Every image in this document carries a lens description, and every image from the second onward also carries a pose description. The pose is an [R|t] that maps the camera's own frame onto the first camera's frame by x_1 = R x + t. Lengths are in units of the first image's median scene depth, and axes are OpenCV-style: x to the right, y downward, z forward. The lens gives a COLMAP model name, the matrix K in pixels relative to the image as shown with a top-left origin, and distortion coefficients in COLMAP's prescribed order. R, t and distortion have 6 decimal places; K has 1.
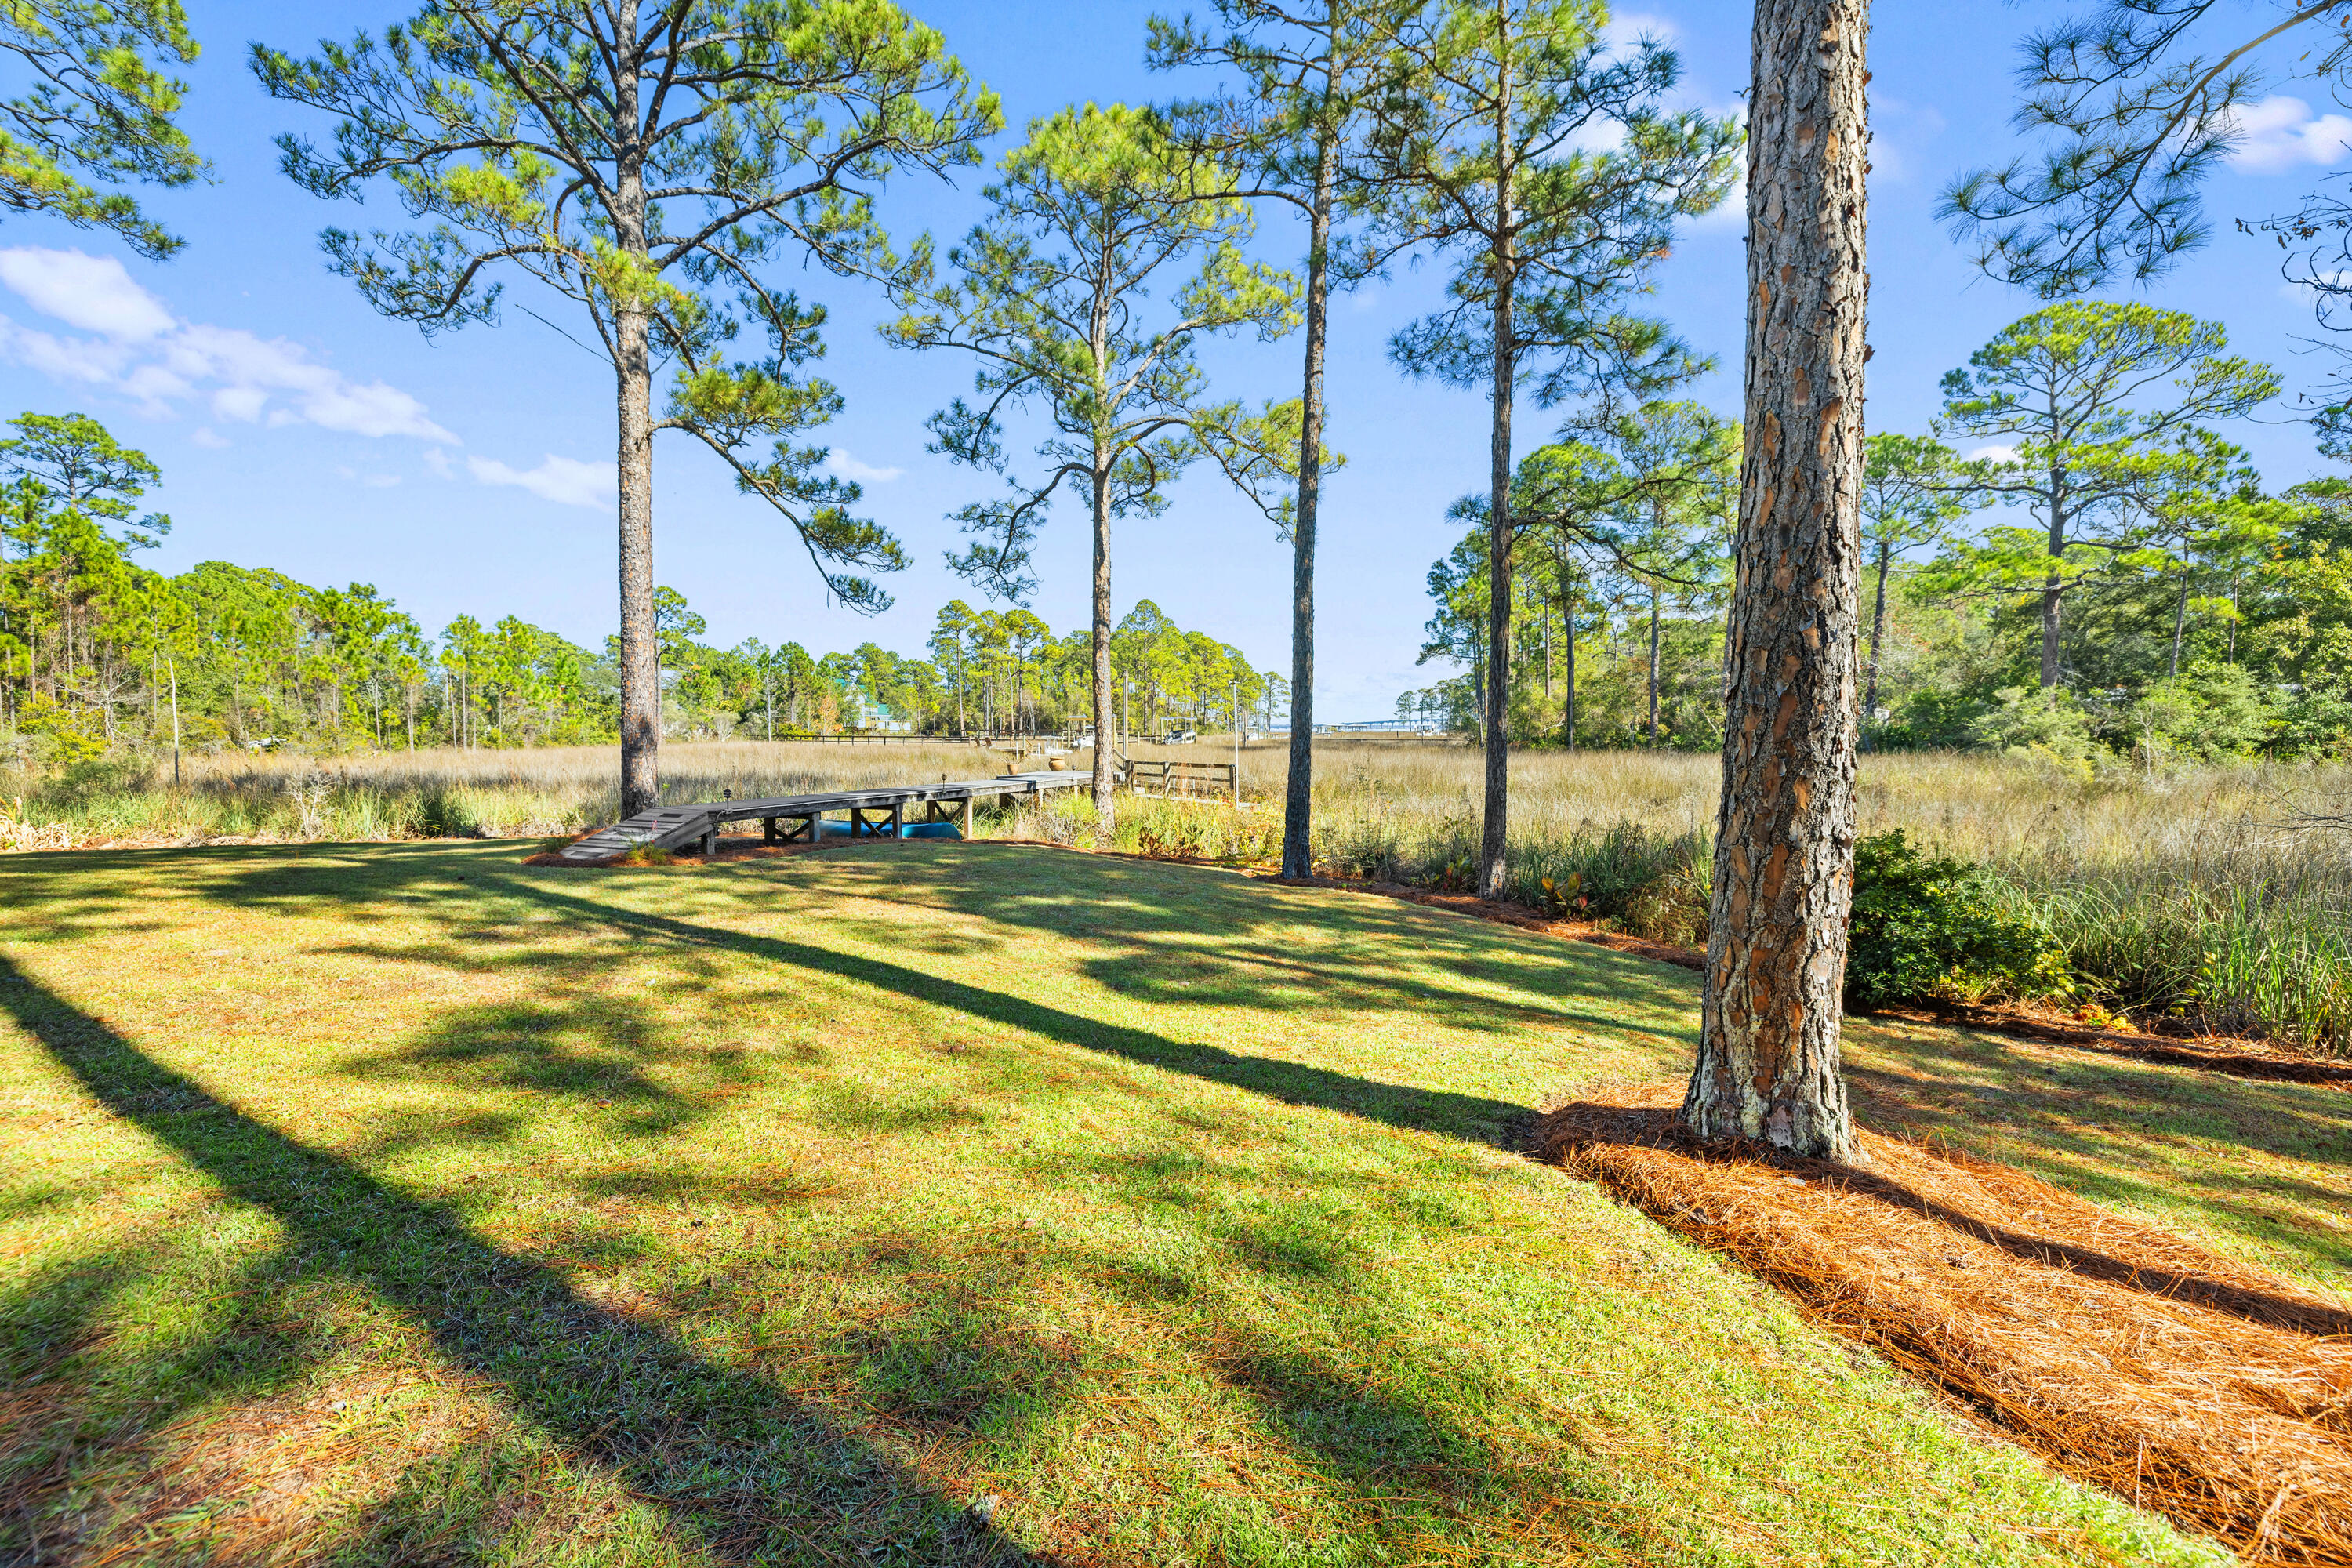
lens RADIAL K [[1012.3, 0, 1179.9], [0, 1012.3, 760.4], [0, 0, 1]] dist [0.003361, -0.001074]
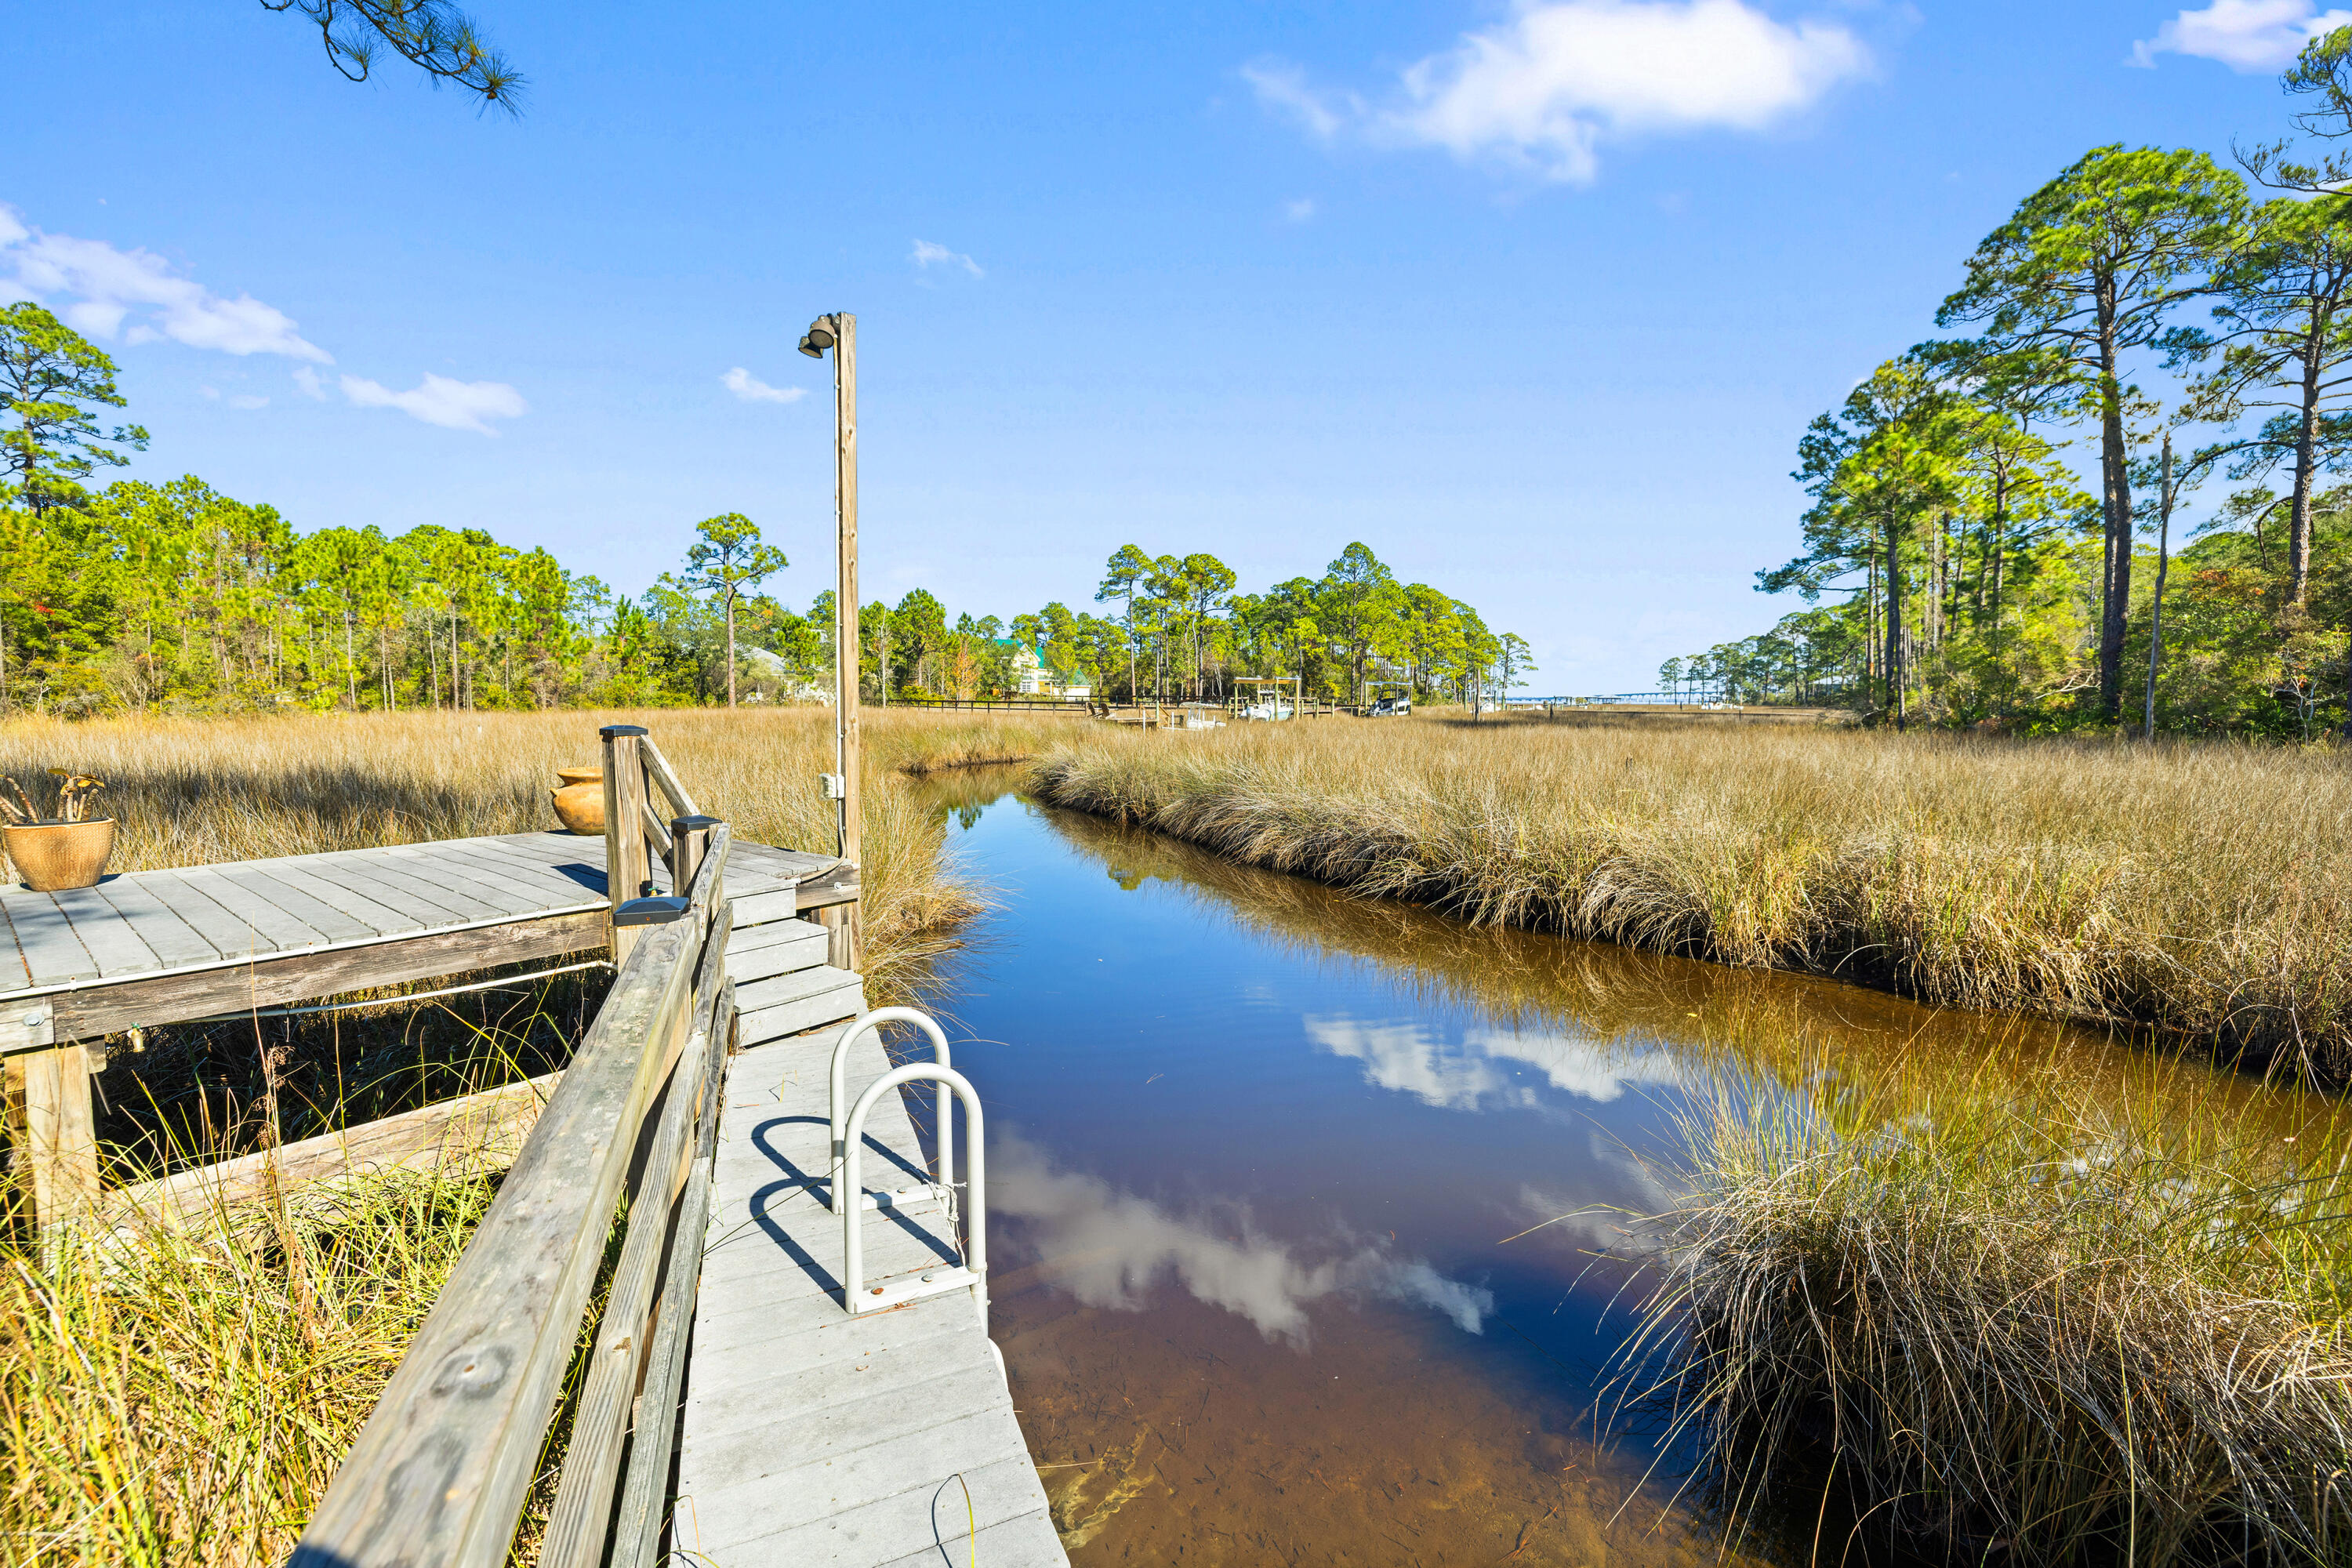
lens RADIAL K [[1012.3, 0, 1161.5], [0, 1012.3, 759.3], [0, 0, 1]] dist [0.003361, -0.001074]
pose [[0.972532, 0.022445, -0.231683, 0.011441], [-0.015880, 0.999419, 0.030164, -0.003301], [0.232225, -0.025656, 0.972324, 0.206662]]
